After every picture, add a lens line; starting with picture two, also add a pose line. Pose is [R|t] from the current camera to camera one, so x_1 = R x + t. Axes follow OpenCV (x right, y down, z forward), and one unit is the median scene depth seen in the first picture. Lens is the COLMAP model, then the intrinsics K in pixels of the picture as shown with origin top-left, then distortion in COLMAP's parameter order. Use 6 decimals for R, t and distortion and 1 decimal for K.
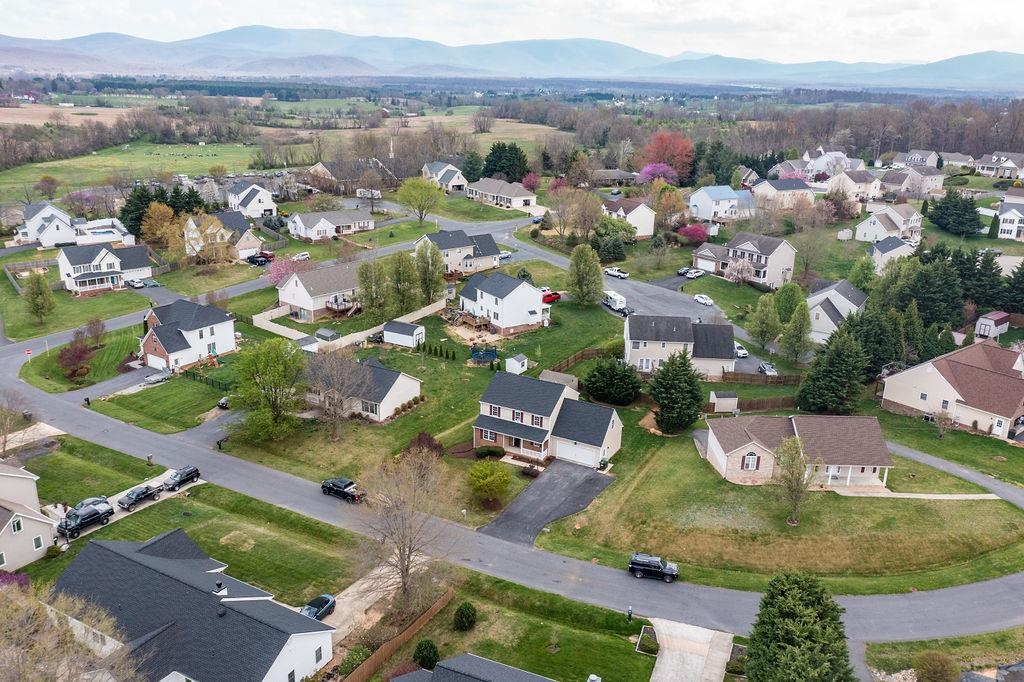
lens RADIAL K [[787.7, 0, 499.0], [0, 787.7, 341.5], [0, 0, 1]] dist [0.012617, -0.000104]
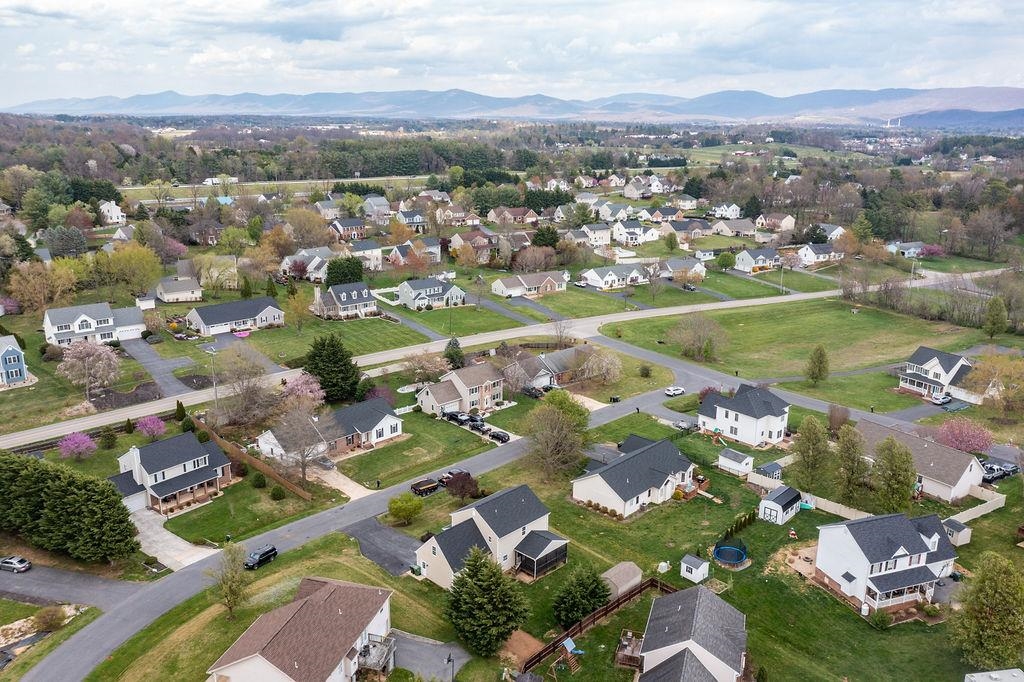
lens RADIAL K [[787.7, 0, 499.0], [0, 787.7, 341.5], [0, 0, 1]] dist [0.012617, -0.000104]
pose [[-0.235593, 0.243570, -0.940835, 0.770672], [-0.326577, 0.891948, 0.312692, -0.363723], [0.915338, 0.380923, -0.130592, 0.839386]]
